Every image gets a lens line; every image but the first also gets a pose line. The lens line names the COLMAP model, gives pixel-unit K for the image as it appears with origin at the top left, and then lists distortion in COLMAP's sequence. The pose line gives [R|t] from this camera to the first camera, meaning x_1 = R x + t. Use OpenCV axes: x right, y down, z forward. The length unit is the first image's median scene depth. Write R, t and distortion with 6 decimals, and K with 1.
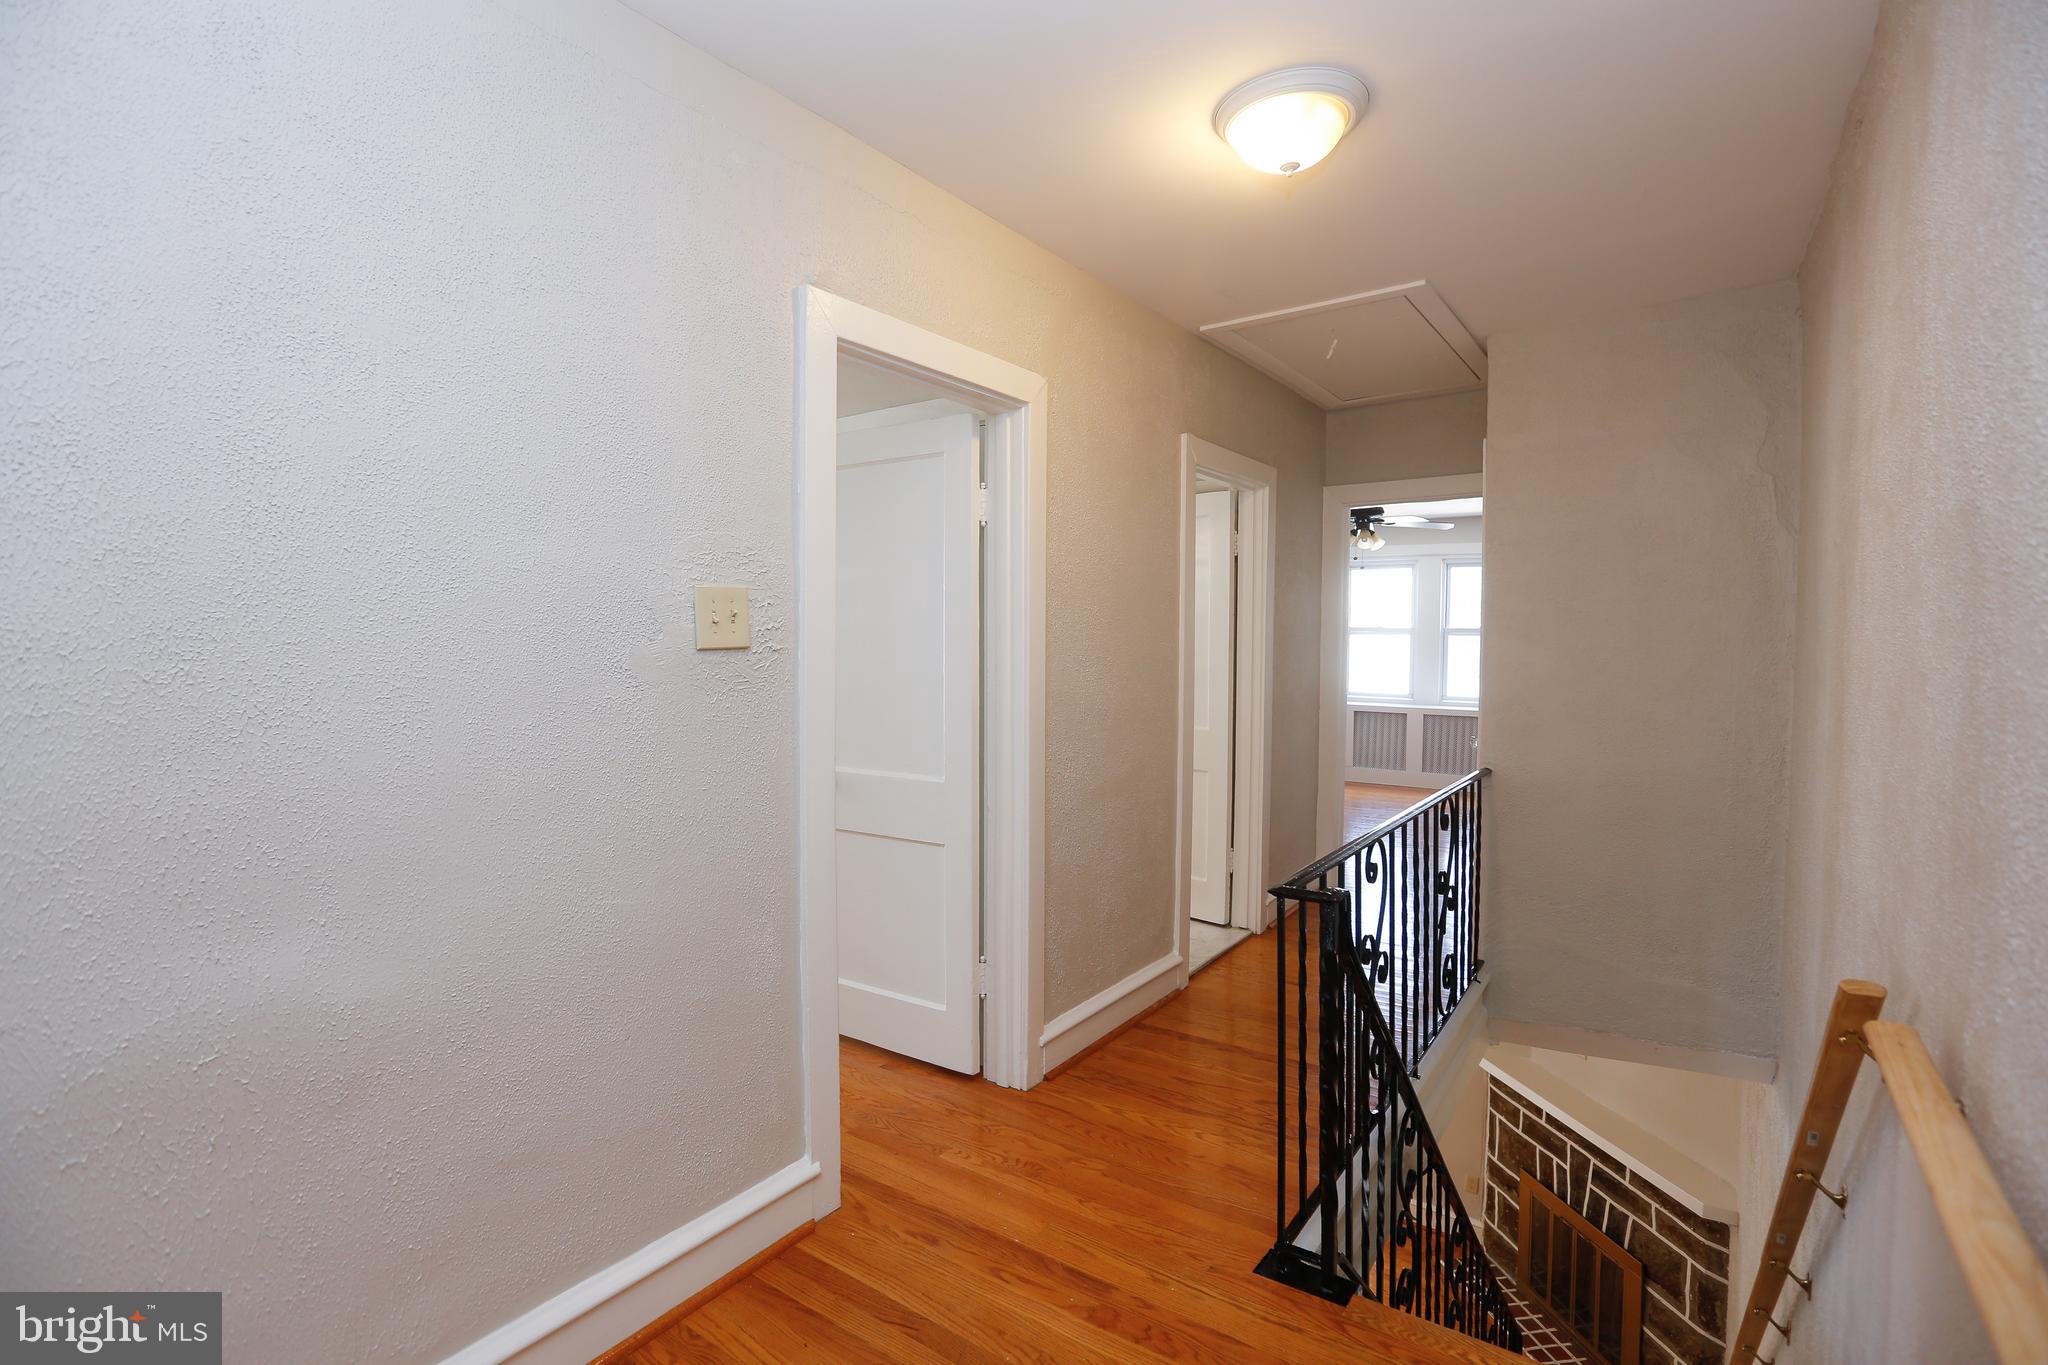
lens RADIAL K [[924.5, 0, 1012.2], [0, 924.5, 675.4], [0, 0, 1]] dist [-0.056434, 0.020395]
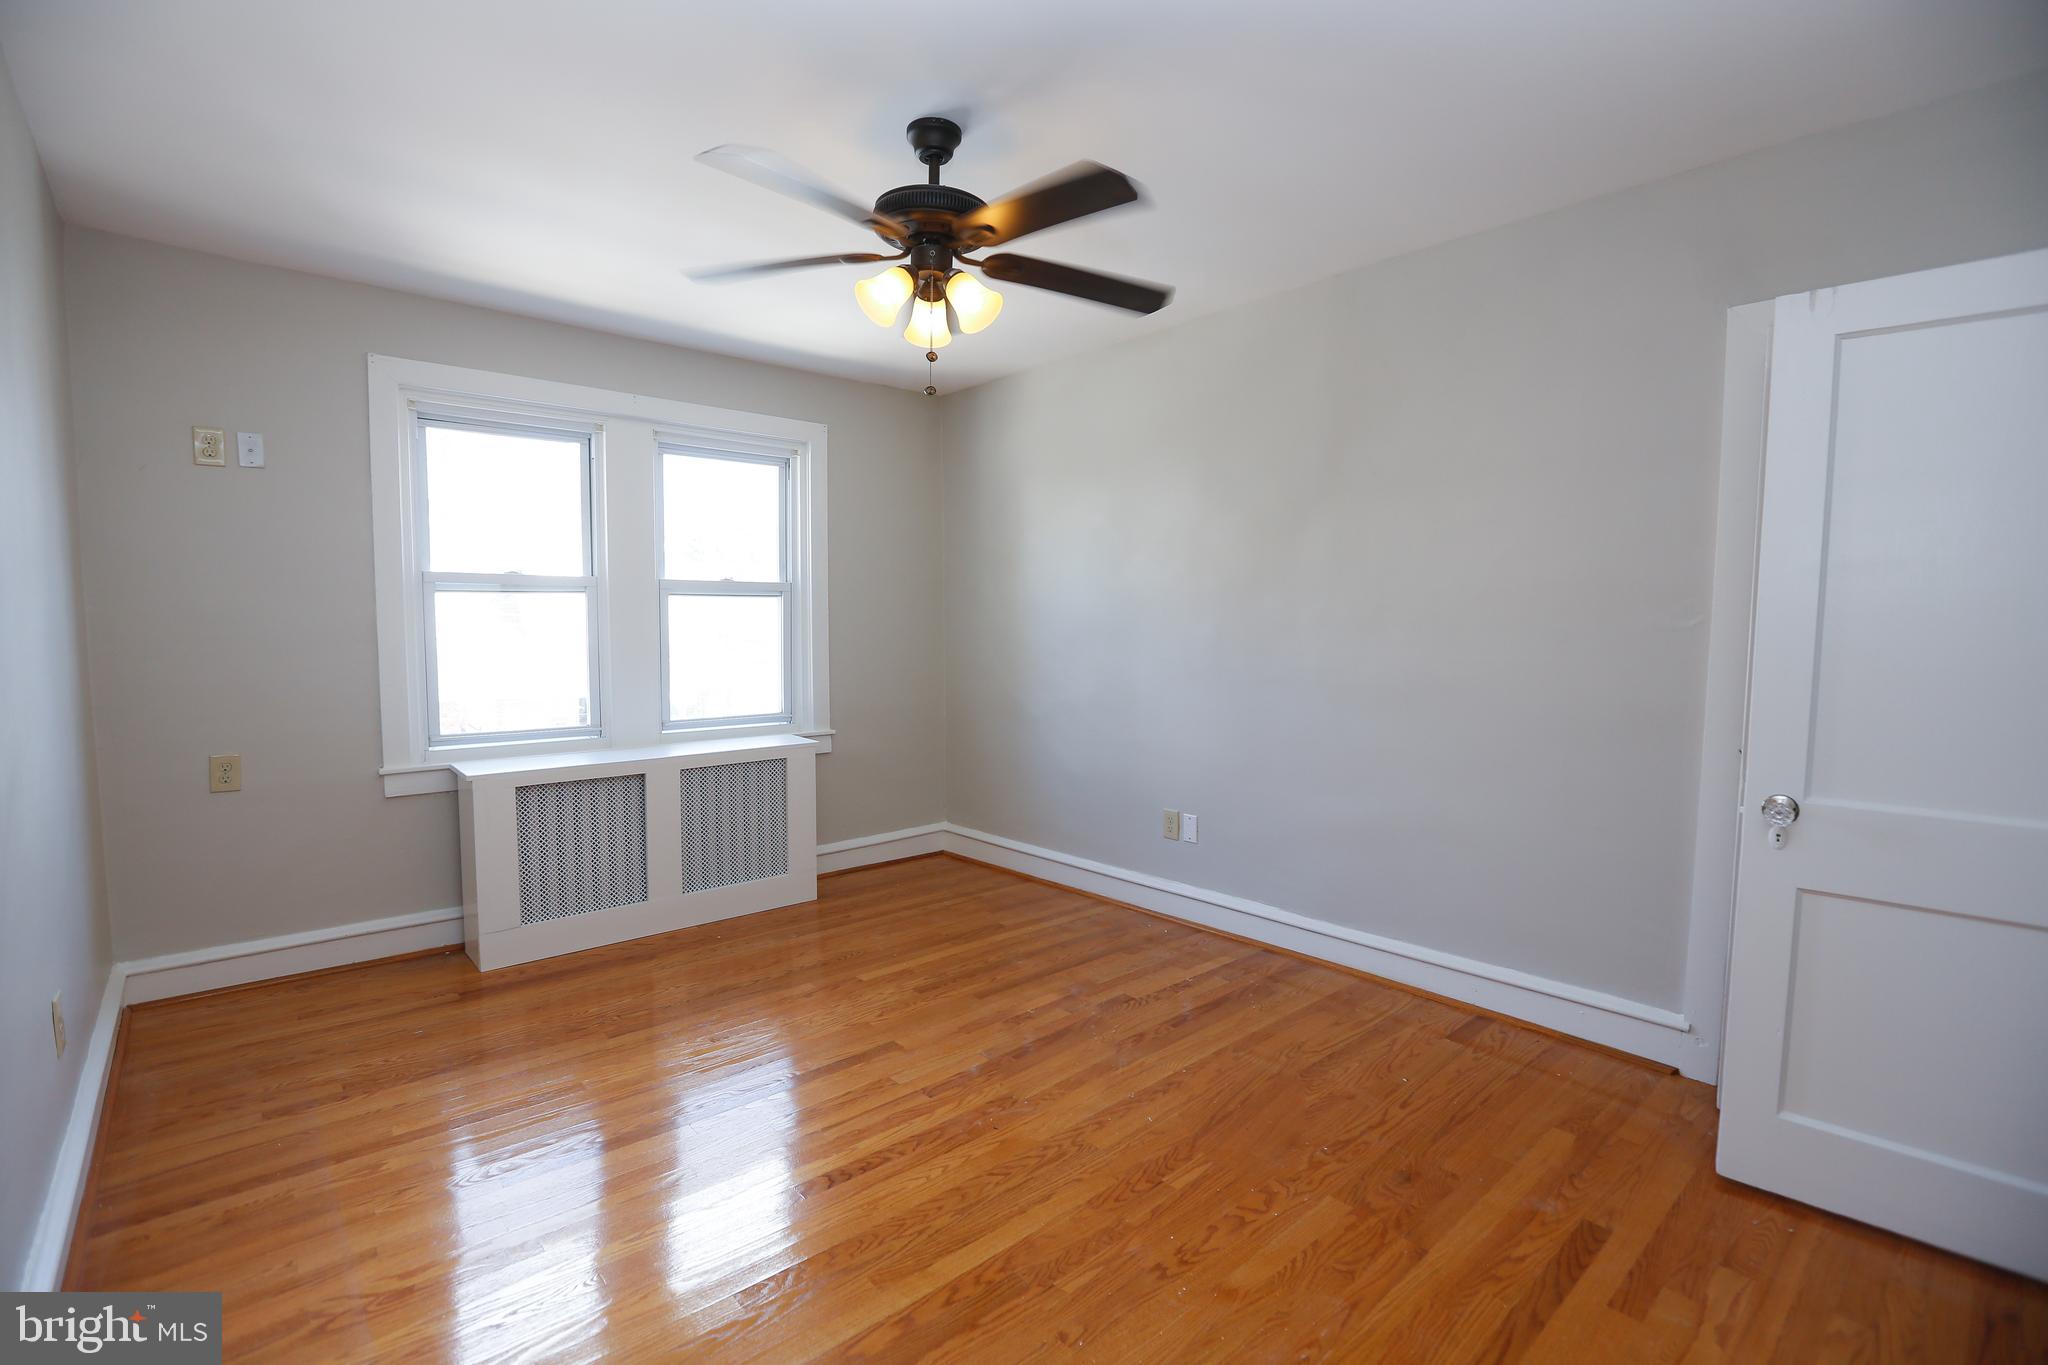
lens RADIAL K [[924.5, 0, 1012.2], [0, 924.5, 675.4], [0, 0, 1]] dist [-0.056434, 0.020395]
pose [[0.219567, -0.074374, 0.972758, 0.042875], [0.010562, 0.997213, 0.073860, -0.035041], [-0.975540, -0.005943, 0.219741, 0.723005]]
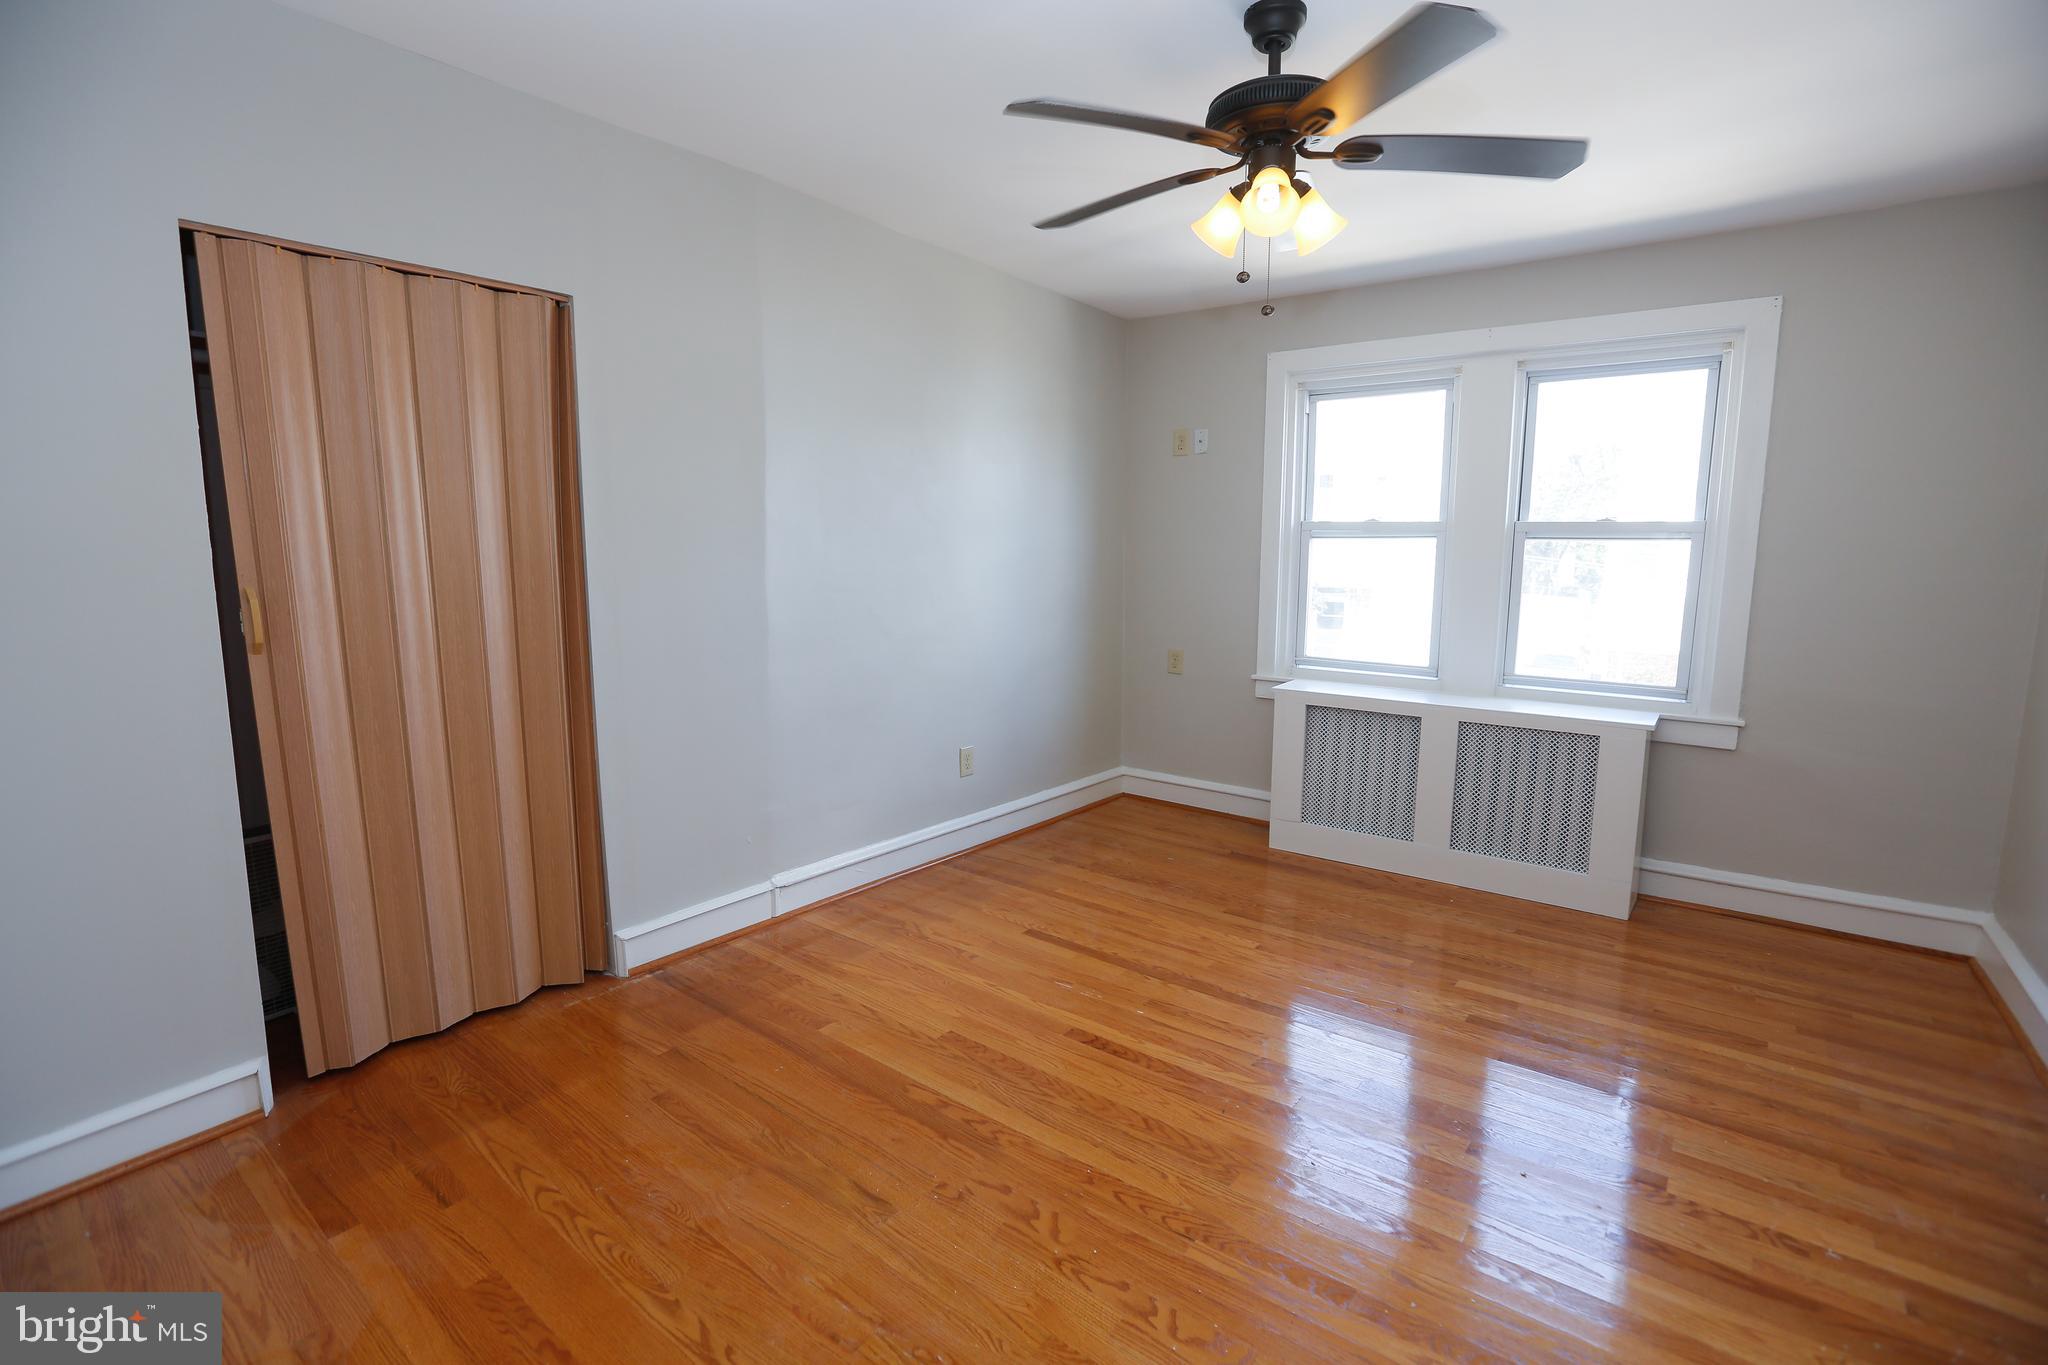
lens RADIAL K [[924.5, 0, 1012.2], [0, 924.5, 675.4], [0, 0, 1]] dist [-0.056434, 0.020395]
pose [[0.999491, -0.002279, -0.031820, 0.243461], [0.006190, 0.992344, 0.123349, -0.033725], [0.031296, -0.123483, 0.991853, 0.548423]]
